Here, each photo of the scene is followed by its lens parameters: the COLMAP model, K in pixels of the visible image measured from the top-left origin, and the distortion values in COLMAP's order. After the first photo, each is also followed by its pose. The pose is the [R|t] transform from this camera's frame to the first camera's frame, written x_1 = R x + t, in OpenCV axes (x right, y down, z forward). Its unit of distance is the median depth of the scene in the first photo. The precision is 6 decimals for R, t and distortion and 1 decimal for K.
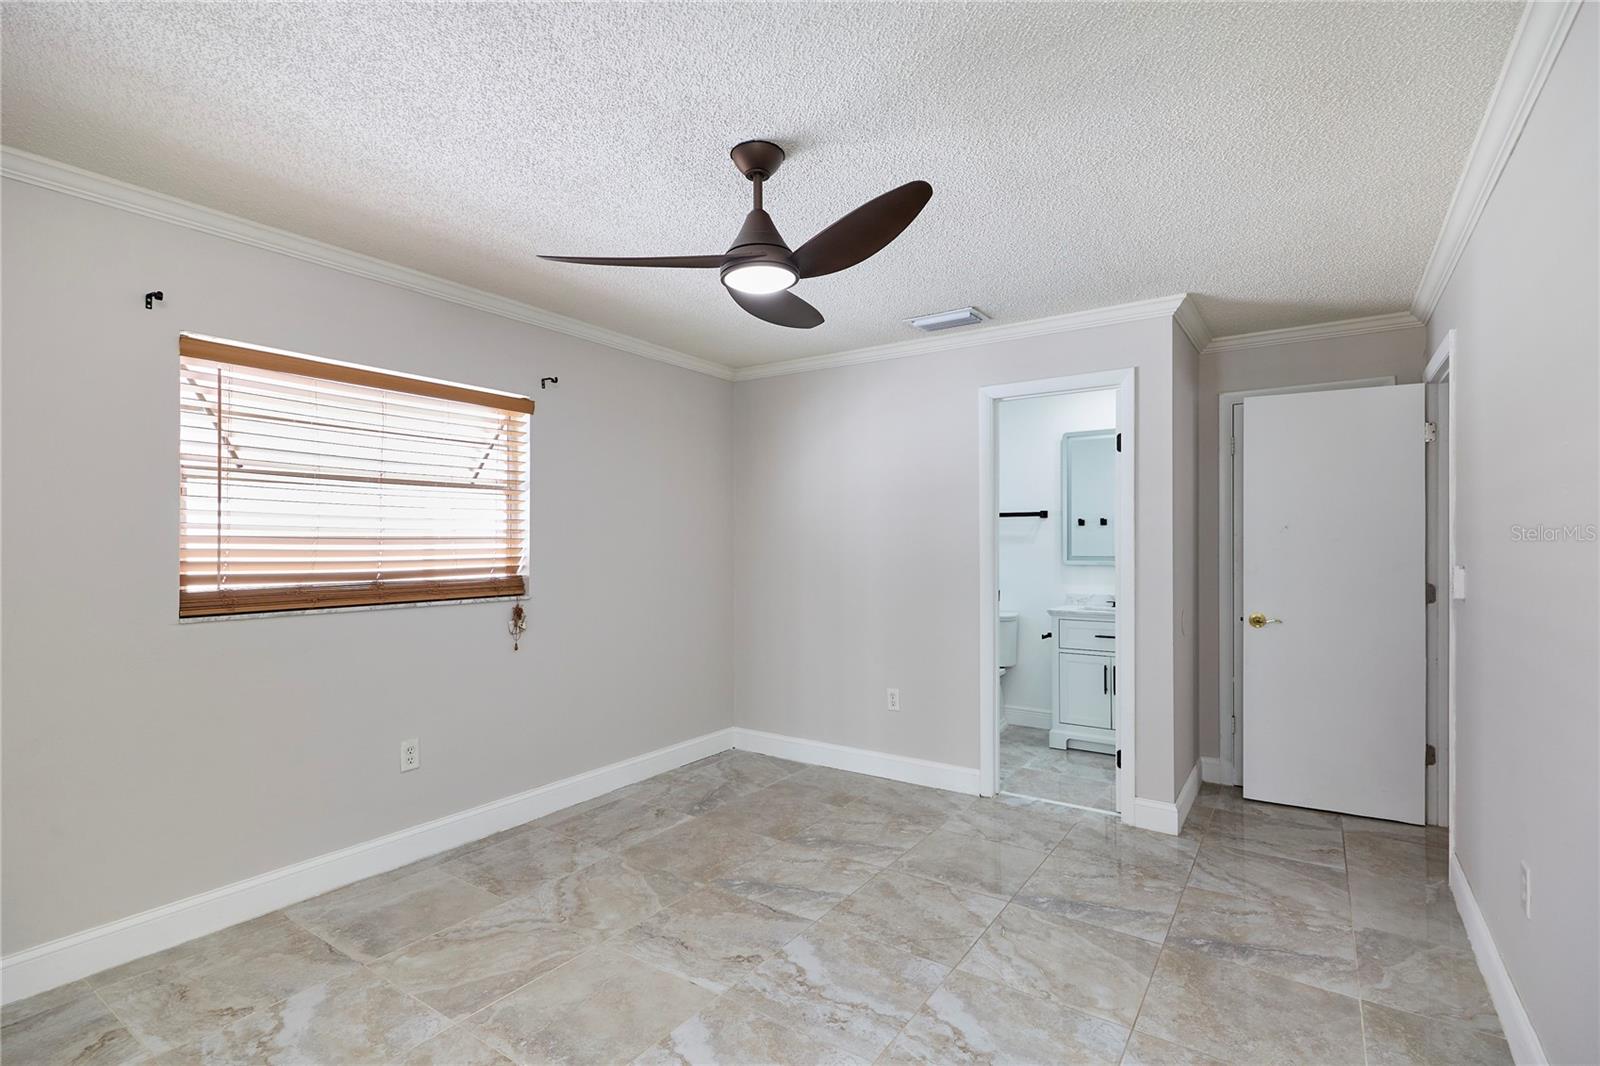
lens RADIAL K [[751.3, 0, 804.3], [0, 751.3, 537.9], [0, 0, 1]] dist [0.014574, -0.000236]
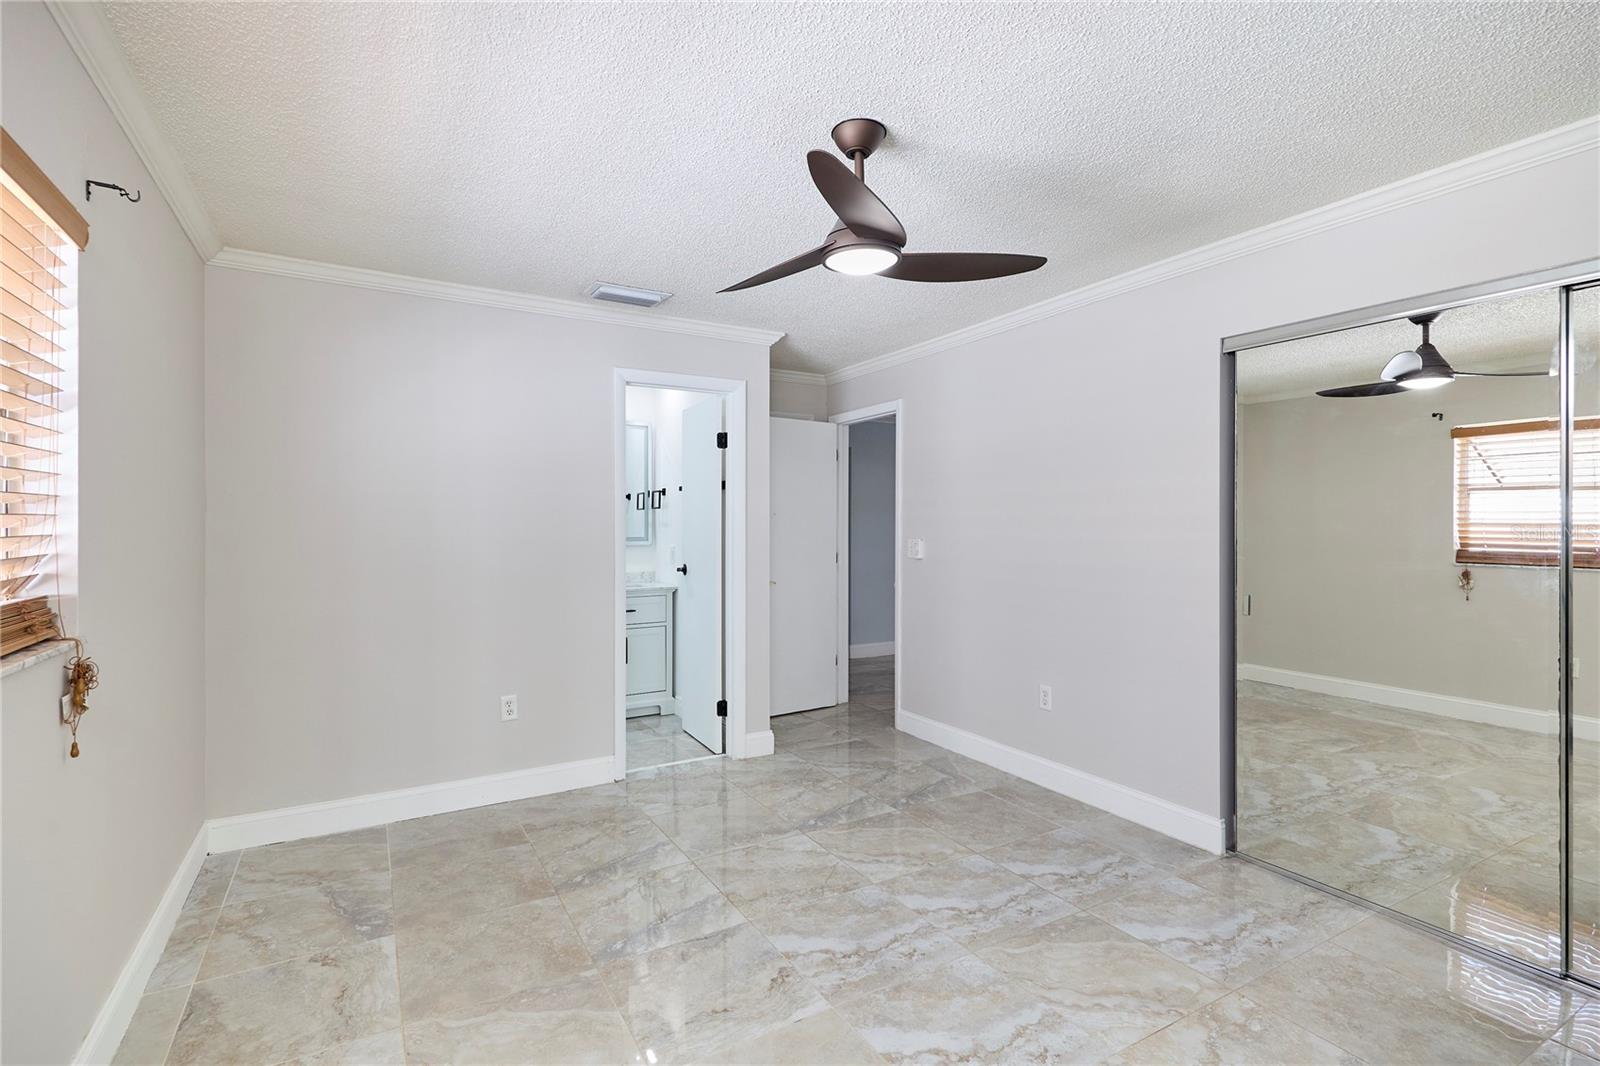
lens RADIAL K [[747.9, 0, 797.4], [0, 747.9, 527.2], [0, 0, 1]] dist [0.014319, -0.000305]
pose [[0.428837, -0.000193, 0.903382, -0.636702], [-0.008923, 0.999950, 0.004450, 0.003090], [-0.903338, -0.009969, 0.428814, 0.420925]]
